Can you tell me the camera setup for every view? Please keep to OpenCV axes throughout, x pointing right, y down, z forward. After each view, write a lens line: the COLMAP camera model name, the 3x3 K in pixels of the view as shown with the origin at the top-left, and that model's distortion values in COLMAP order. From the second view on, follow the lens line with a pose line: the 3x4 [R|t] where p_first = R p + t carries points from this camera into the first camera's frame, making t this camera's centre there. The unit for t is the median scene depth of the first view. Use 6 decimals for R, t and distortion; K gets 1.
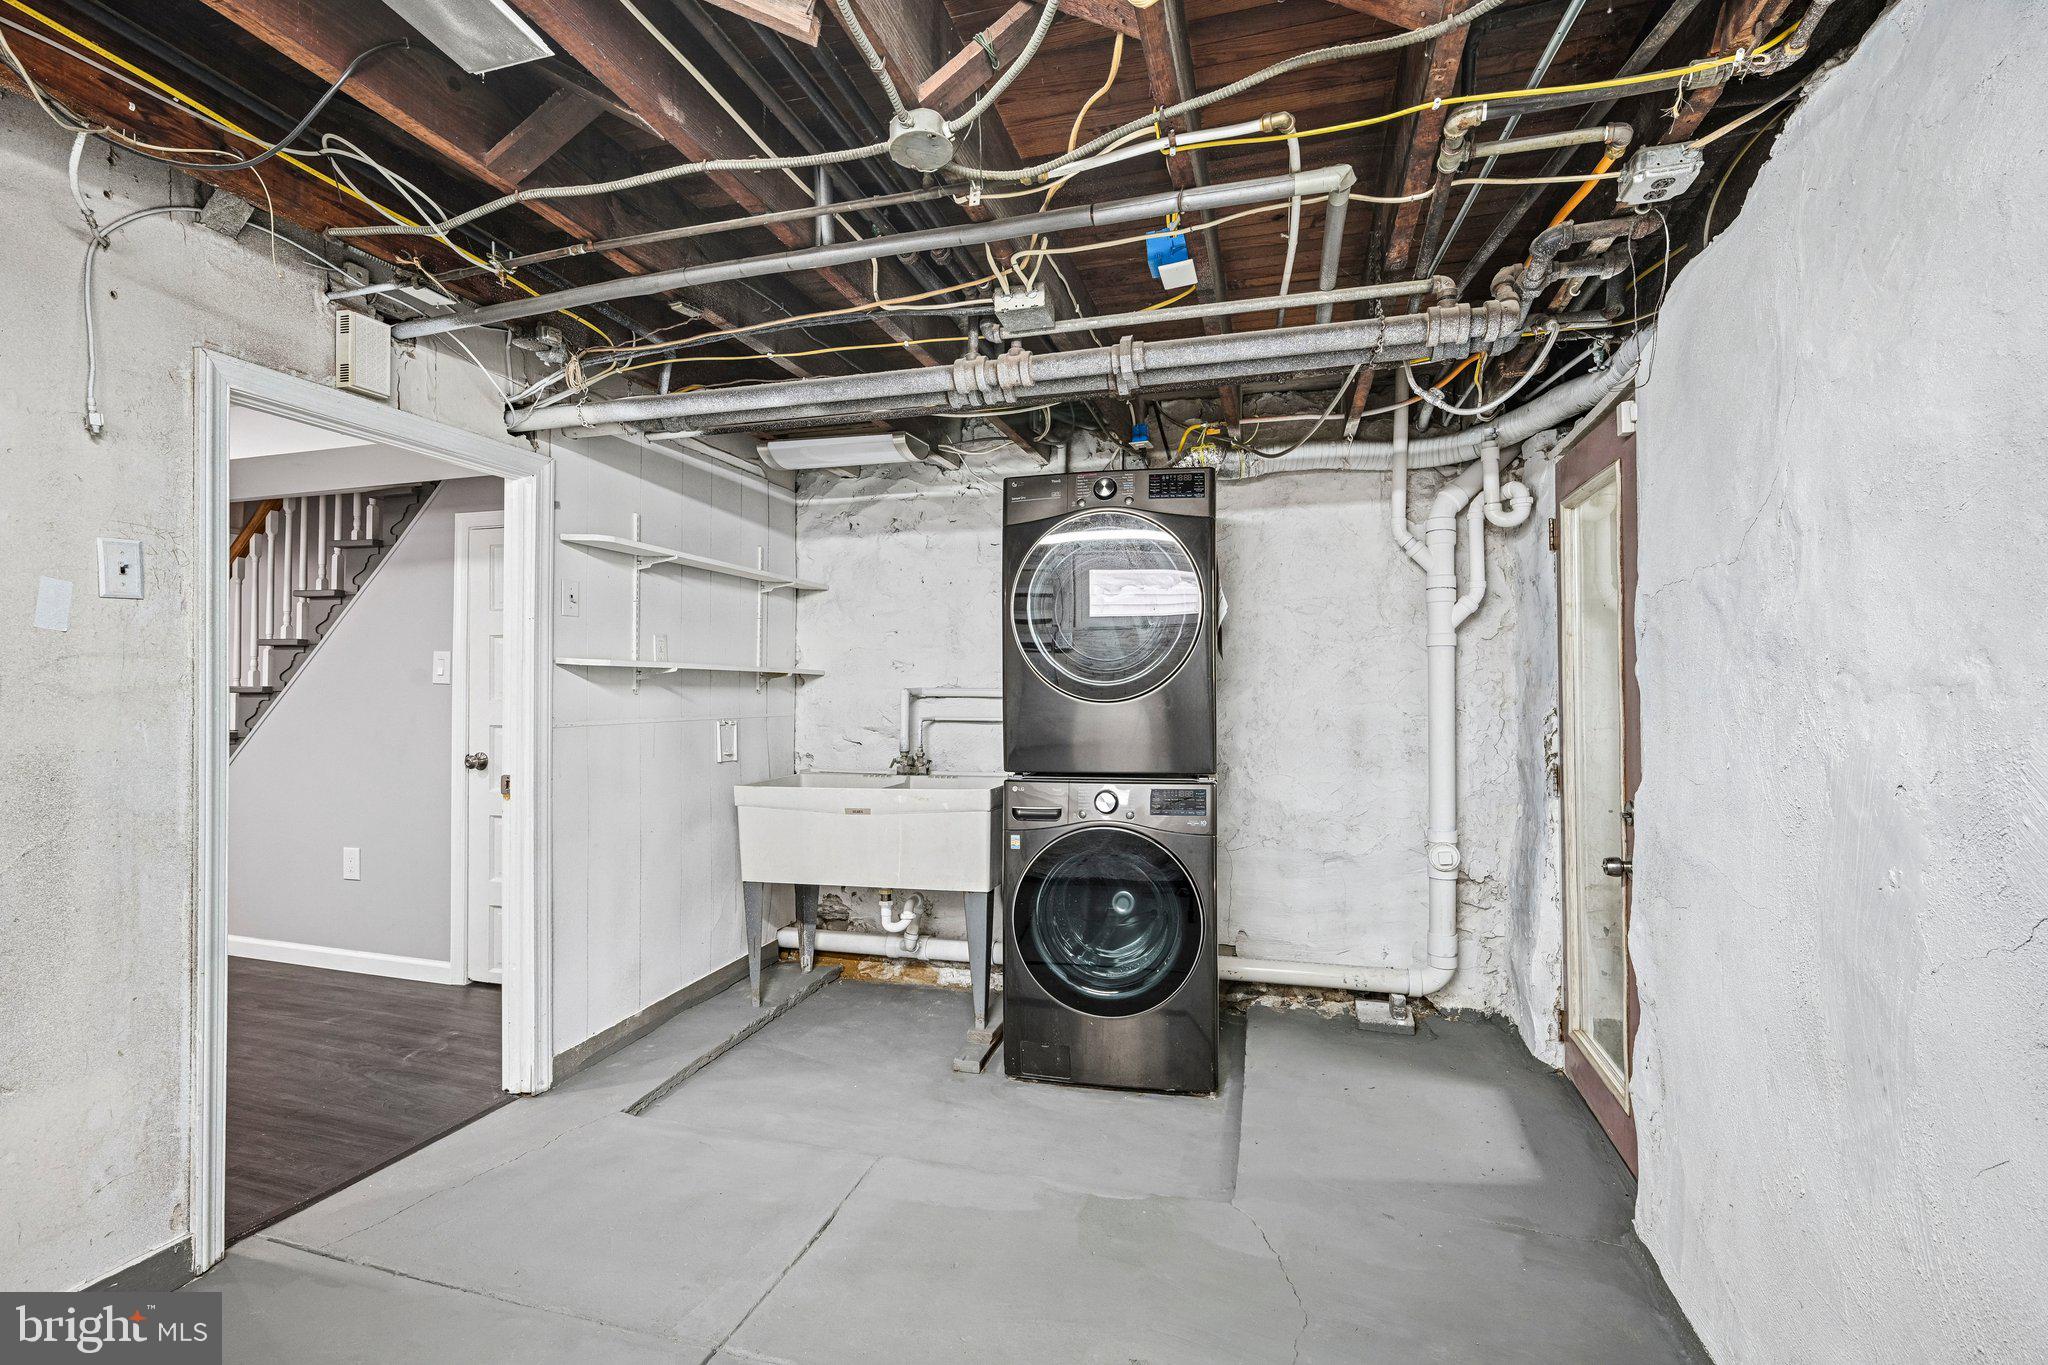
lens RADIAL K [[919.3, 0, 1010.0], [0, 919.3, 675.6], [0, 0, 1]] dist [-0.002832, 0.001017]
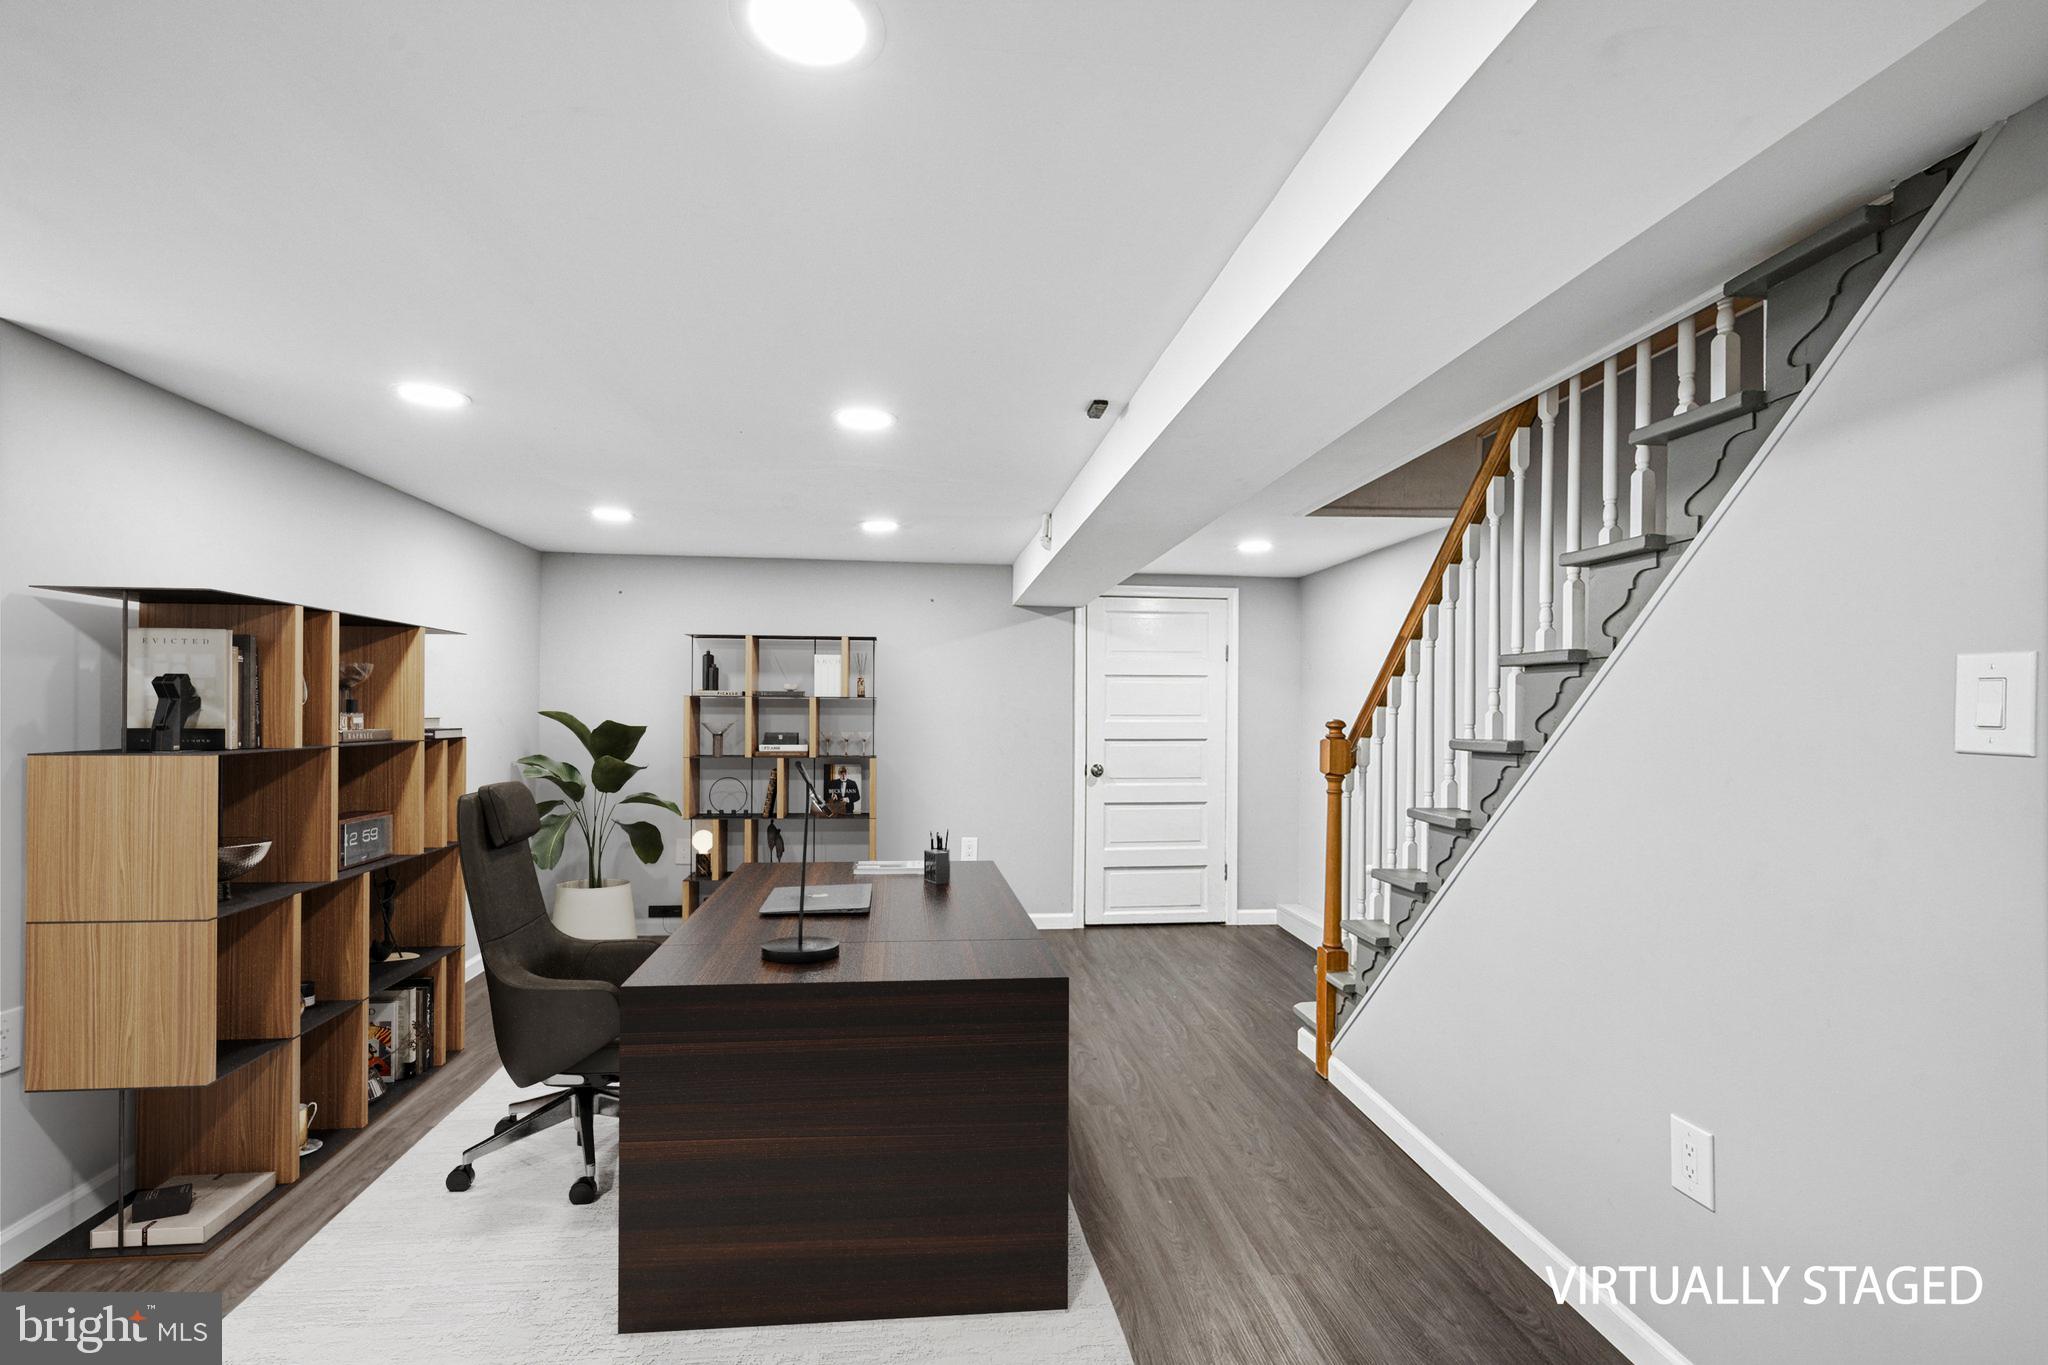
lens RADIAL K [[919.3, 0, 1014.9], [0, 919.3, 701.8], [0, 0, 1]] dist [-0.002832, 0.001017]
pose [[0.383070, -0.010271, -0.923662, -0.418486], [0.001659, 0.999944, -0.010431, -0.006138], [0.923718, 0.002464, 0.383066, 0.516681]]
